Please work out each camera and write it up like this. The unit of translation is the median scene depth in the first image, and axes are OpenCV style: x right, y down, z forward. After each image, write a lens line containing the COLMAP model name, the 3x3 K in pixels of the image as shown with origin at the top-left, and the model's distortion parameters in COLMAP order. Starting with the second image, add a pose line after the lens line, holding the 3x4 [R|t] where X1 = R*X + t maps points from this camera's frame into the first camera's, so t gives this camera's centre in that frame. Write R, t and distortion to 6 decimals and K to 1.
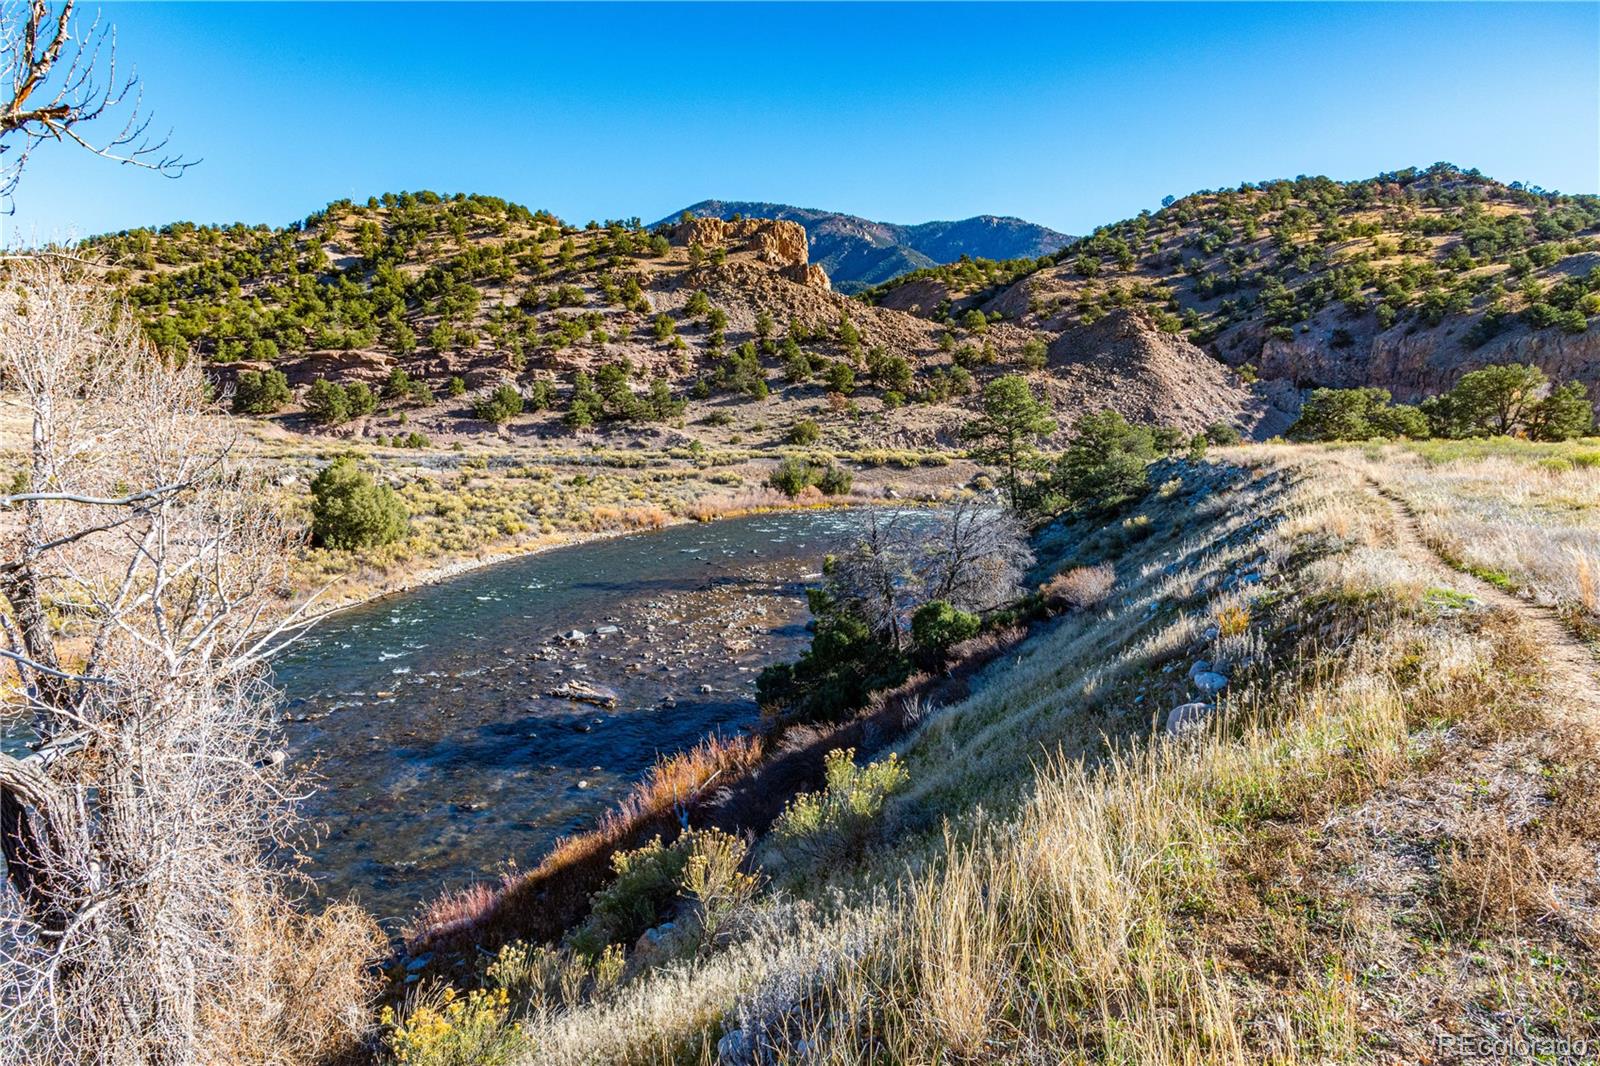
lens RADIAL K [[1070.2, 0, 807.7], [0, 1070.2, 537.0], [0, 0, 1]] dist [0.037816, -0.028839]
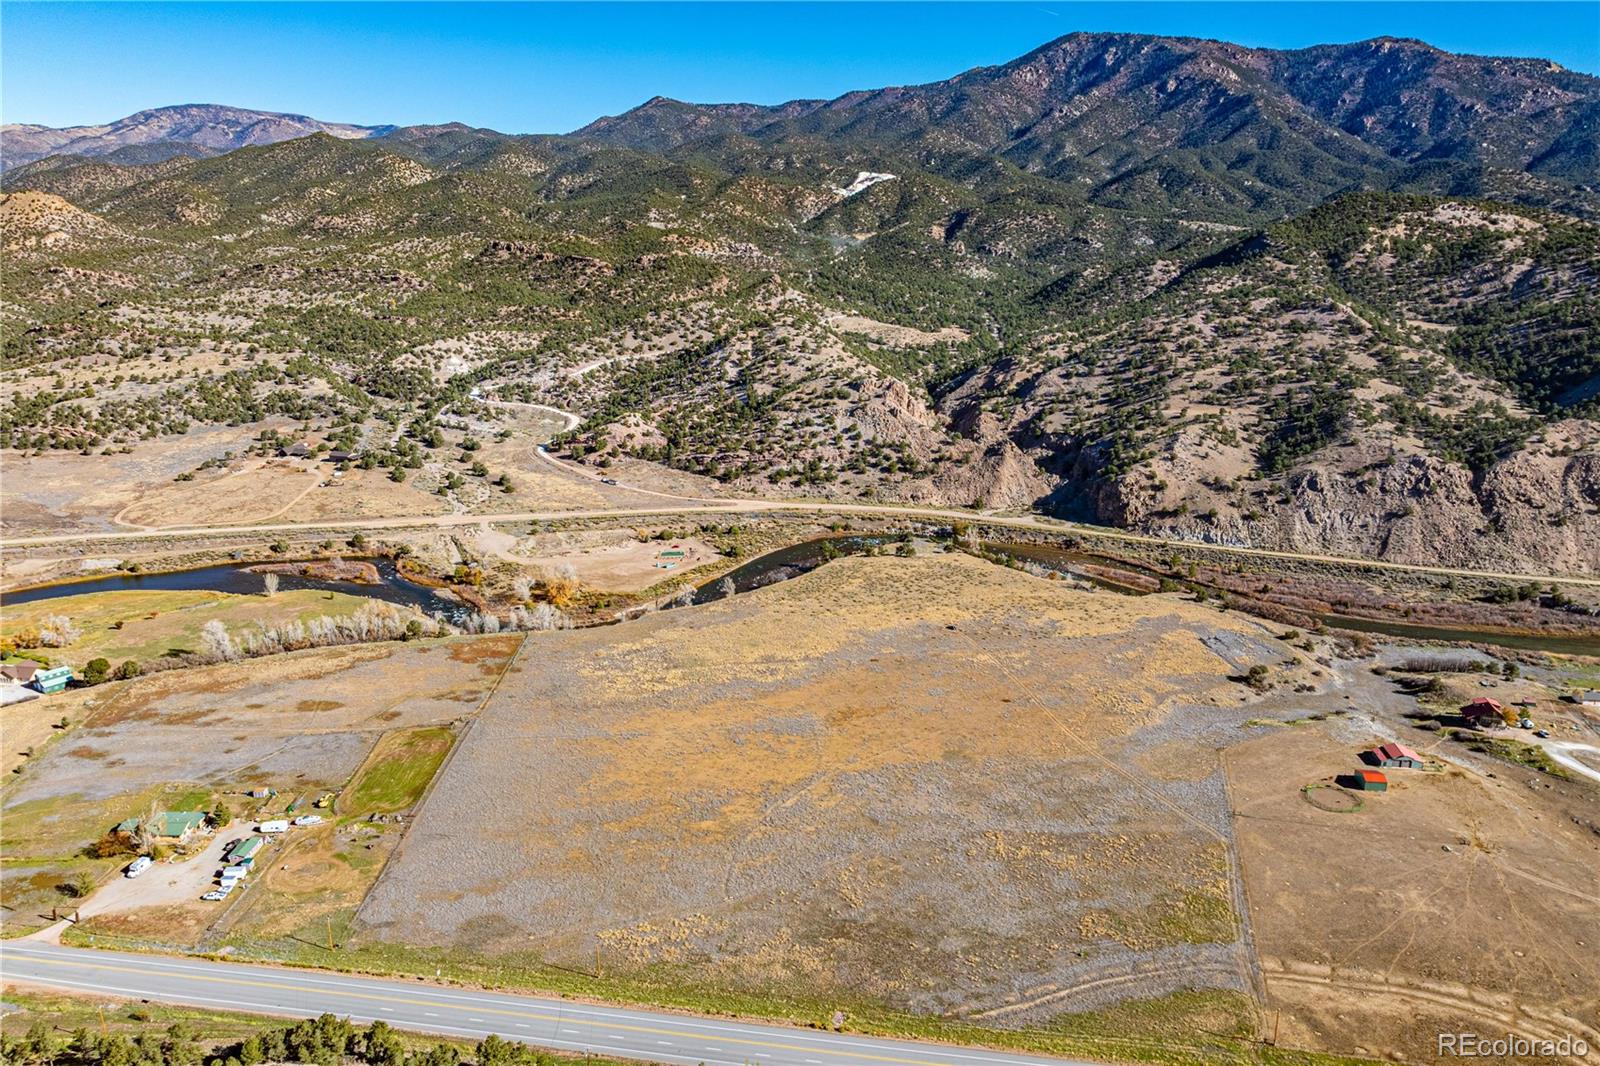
lens RADIAL K [[1136.6, 0, 806.2], [0, 1136.6, 533.5], [0, 0, 1]] dist [-0.029557, 0.015327]
pose [[0.943278, 0.080805, -0.322021, 0.747238], [-0.027957, 0.985817, 0.165478, -0.433838], [0.330825, -0.147088, 0.932159, -1.799628]]
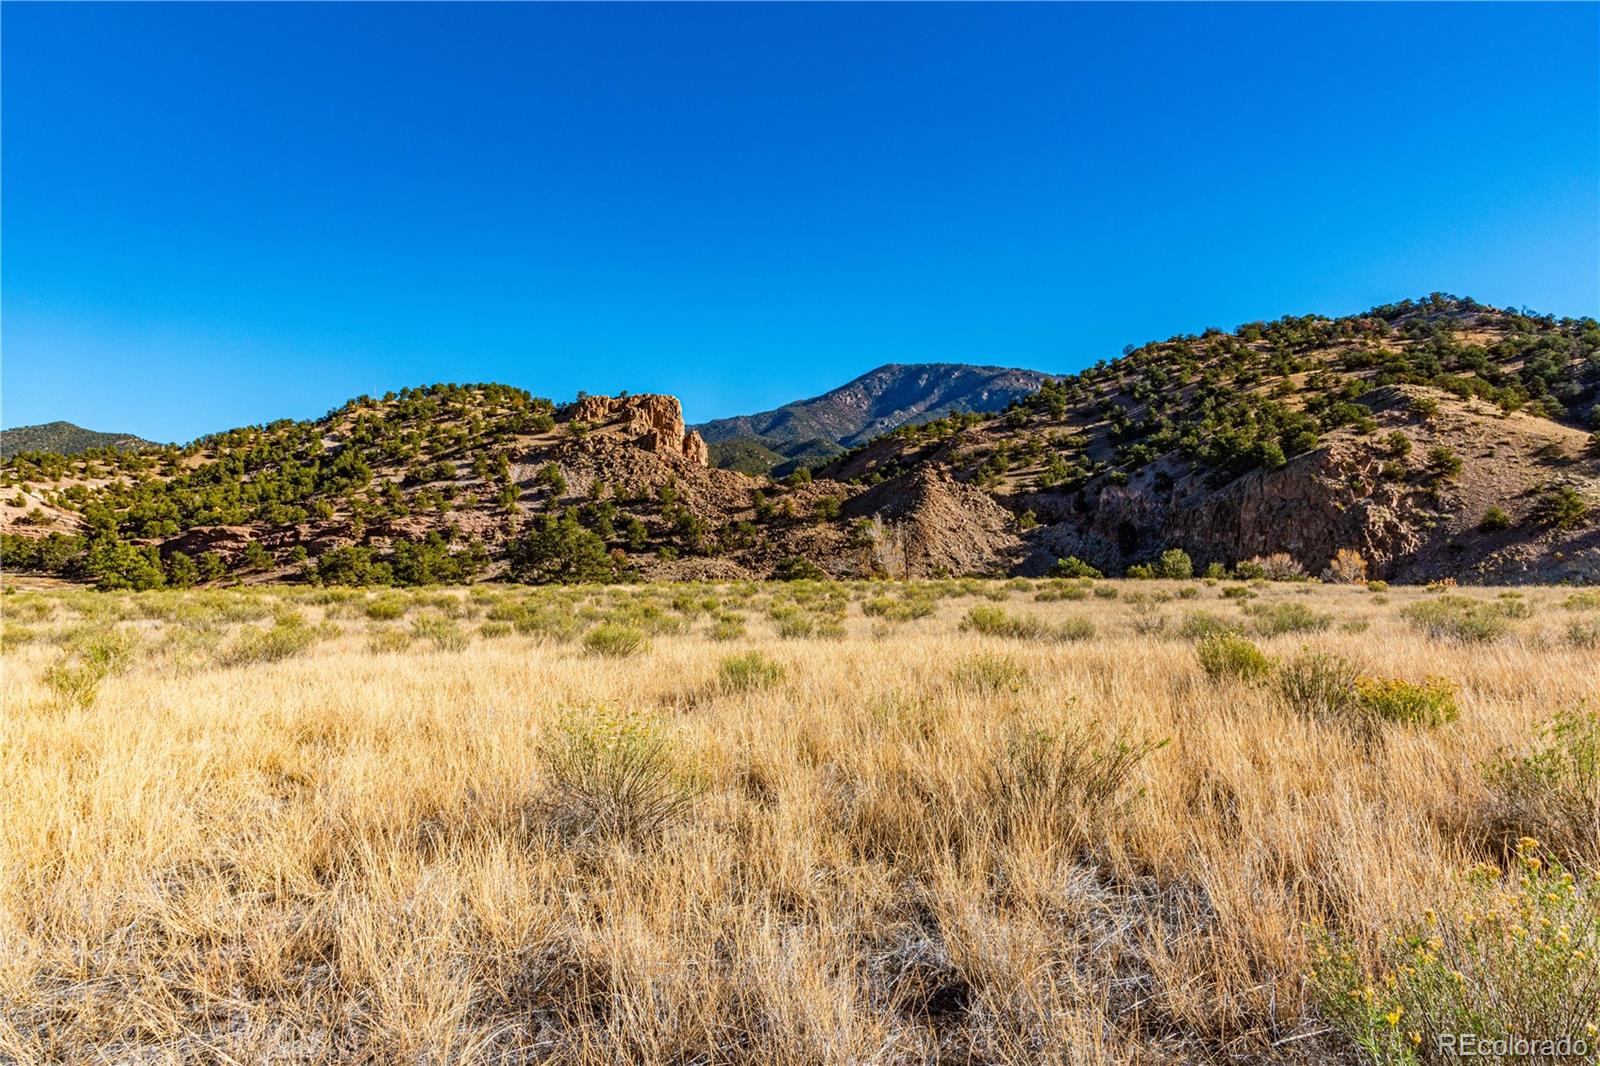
lens RADIAL K [[1070.2, 0, 807.7], [0, 1070.2, 537.0], [0, 0, 1]] dist [0.037816, -0.028839]
pose [[0.981377, -0.030122, -0.189716, 0.379419], [0.002814, 0.989777, -0.142597, 0.008042], [0.192072, 0.139407, 0.971429, -0.022155]]
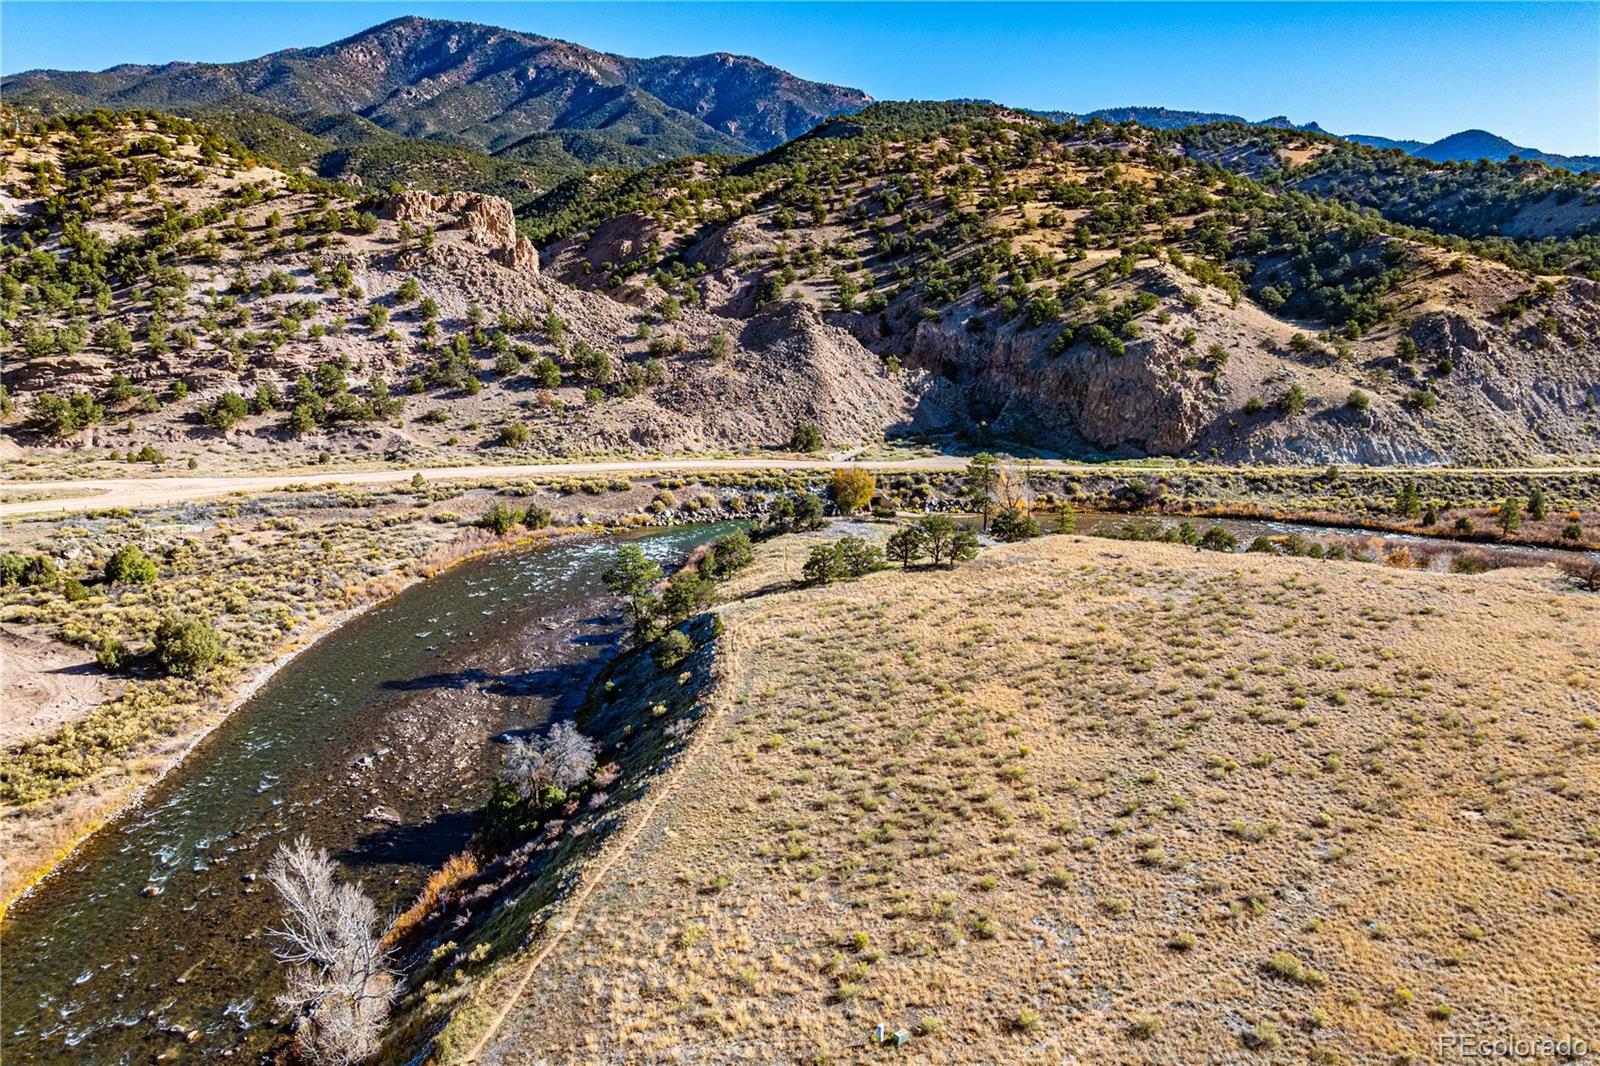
lens RADIAL K [[1136.6, 0, 806.2], [0, 1136.6, 533.5], [0, 0, 1]] dist [-0.029557, 0.015327]
pose [[0.973441, -0.034459, 0.226331, 0.018876], [0.006179, 0.992202, 0.124488, -0.117724], [-0.228855, -0.119783, 0.966063, -0.214324]]
